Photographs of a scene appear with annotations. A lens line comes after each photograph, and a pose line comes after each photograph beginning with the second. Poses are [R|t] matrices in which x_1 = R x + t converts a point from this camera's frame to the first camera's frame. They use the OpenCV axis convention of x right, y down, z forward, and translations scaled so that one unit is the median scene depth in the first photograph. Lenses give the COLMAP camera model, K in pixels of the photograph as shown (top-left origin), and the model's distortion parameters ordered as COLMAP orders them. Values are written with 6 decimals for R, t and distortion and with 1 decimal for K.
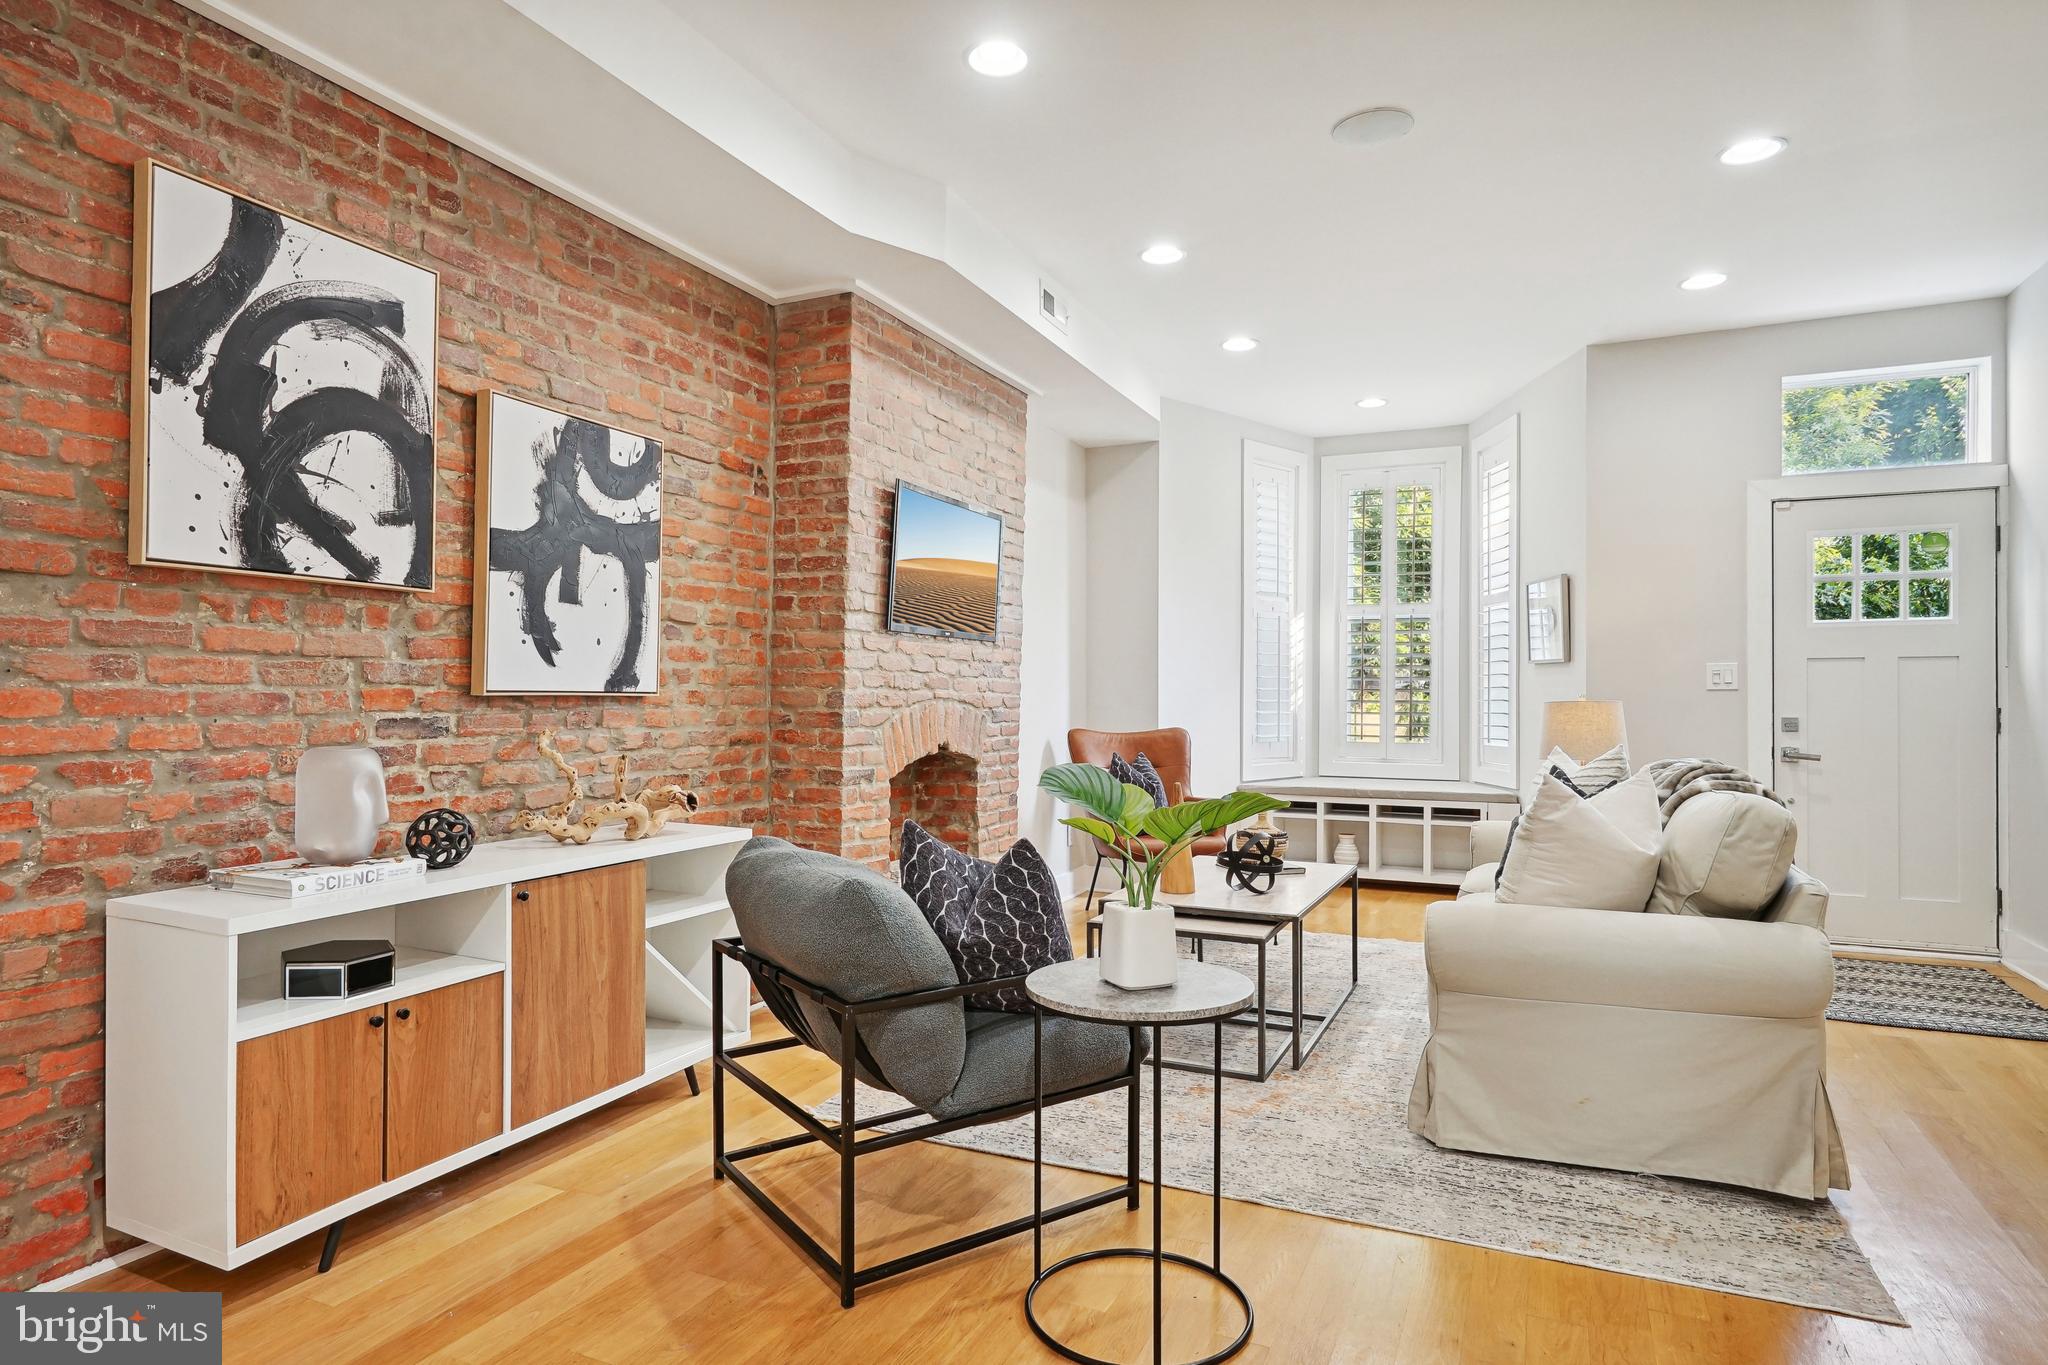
lens RADIAL K [[1131.9, 0, 985.4], [0, 1131.9, 685.4], [0, 0, 1]] dist [0.012694, 0.000930]
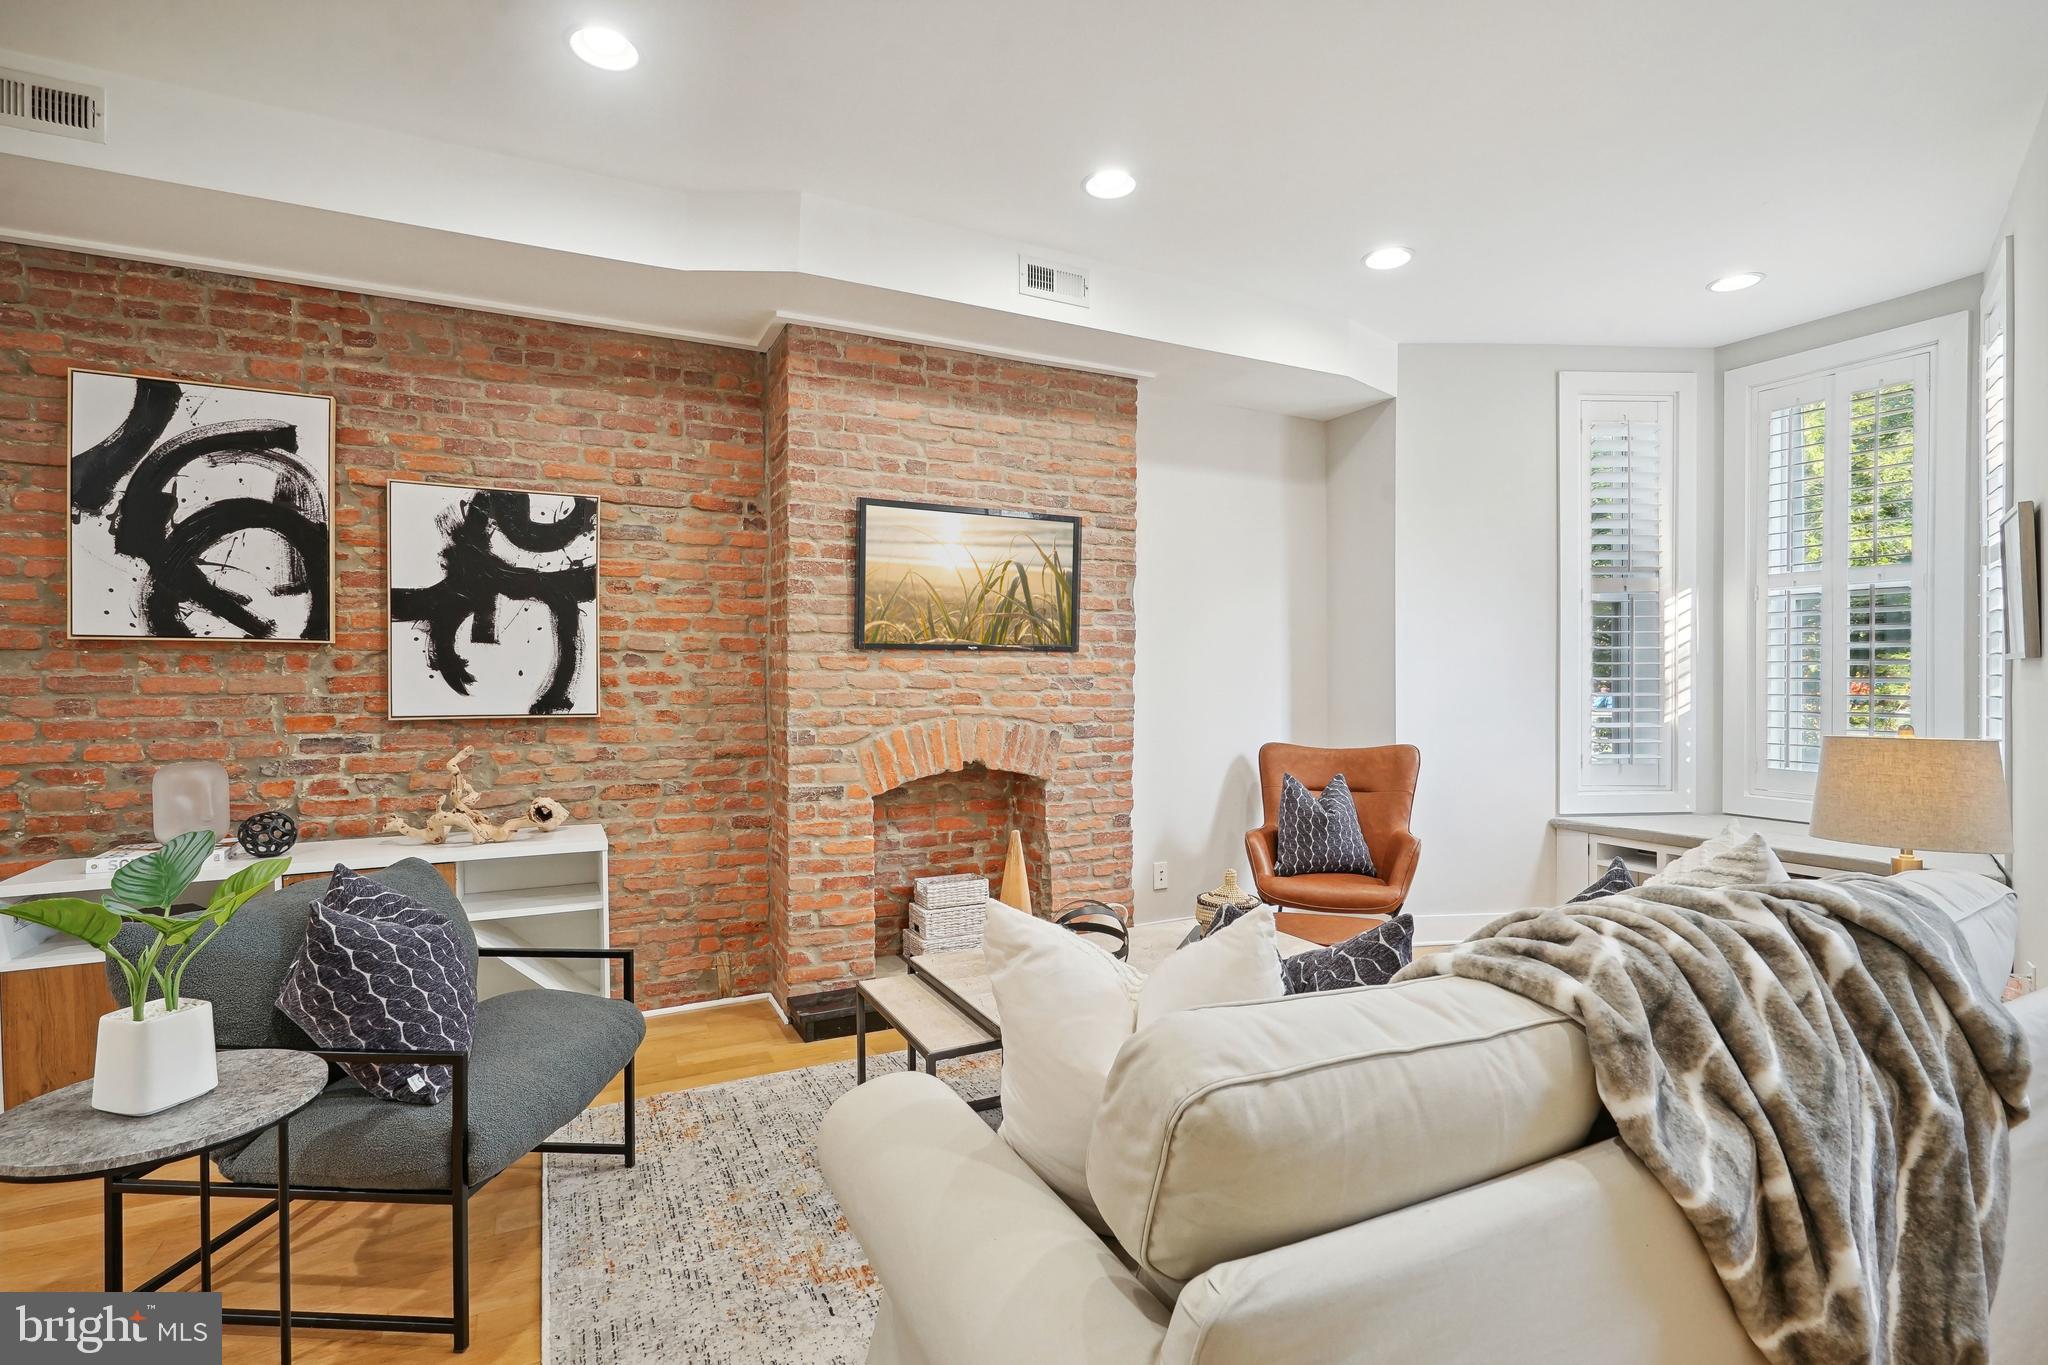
lens RADIAL K [[943.5, 0, 989.6], [0, 943.5, 683.0], [0, 0, 1]] dist [0.000244, 0.000888]
pose [[0.786111, -0.005389, -0.618062, 0.777888], [0.012130, 0.999904, 0.006709, -0.033451], [0.617966, -0.012771, 0.786101, 0.609843]]
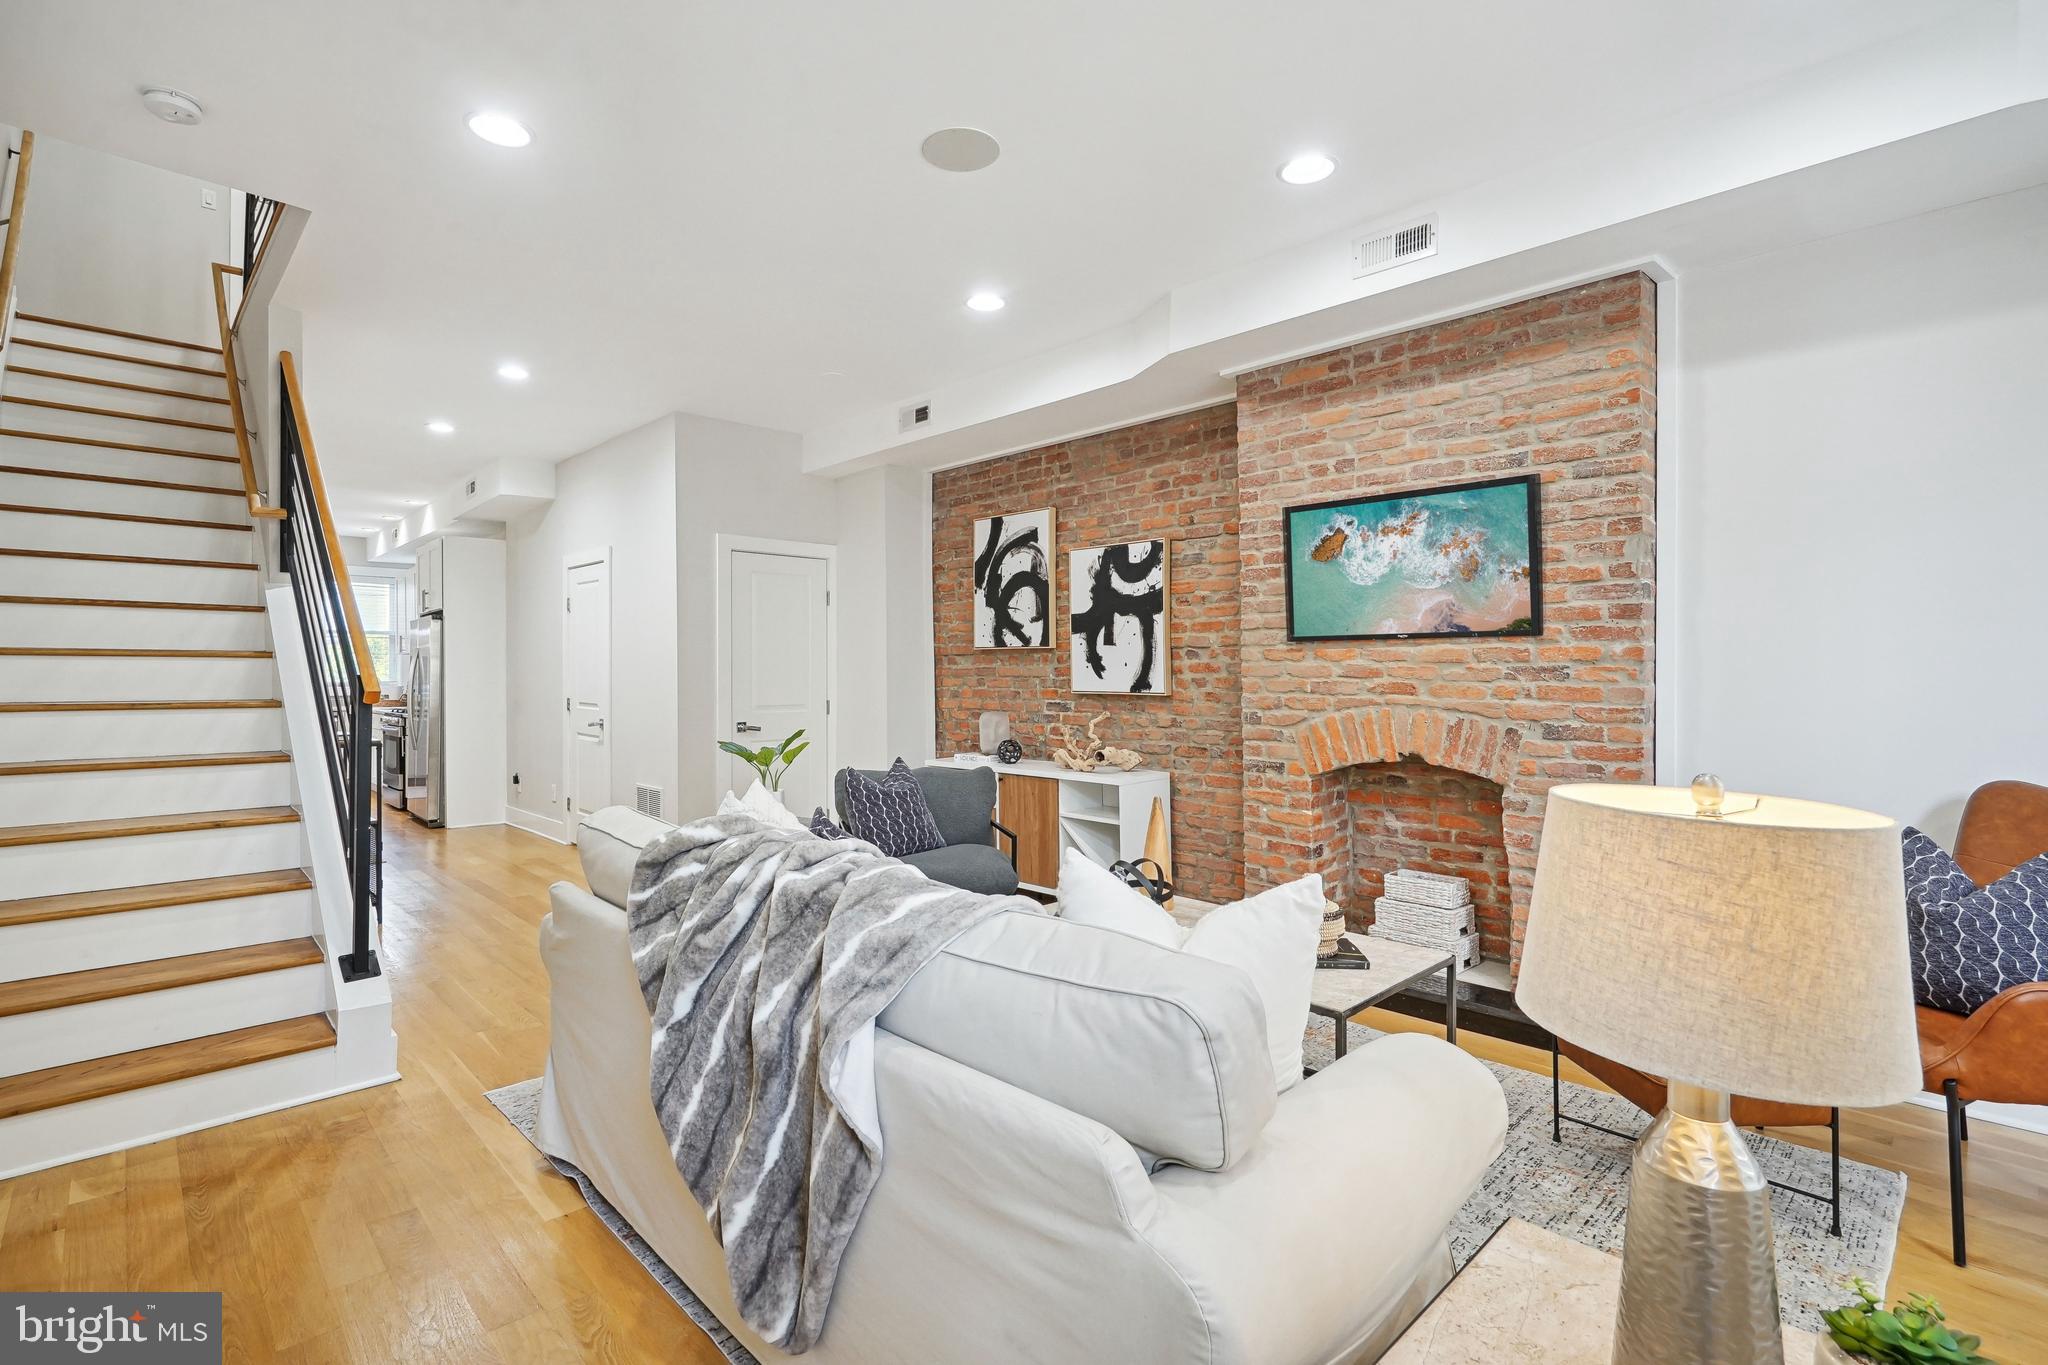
lens RADIAL K [[943.5, 0, 1029.8], [0, 943.5, 663.6], [0, 0, 1]] dist [0.000244, 0.000888]
pose [[-0.321075, -0.010078, -0.947000, 1.317039], [0.010231, 0.999848, -0.014109, -0.023732], [0.946999, -0.014219, -0.320923, 1.561801]]
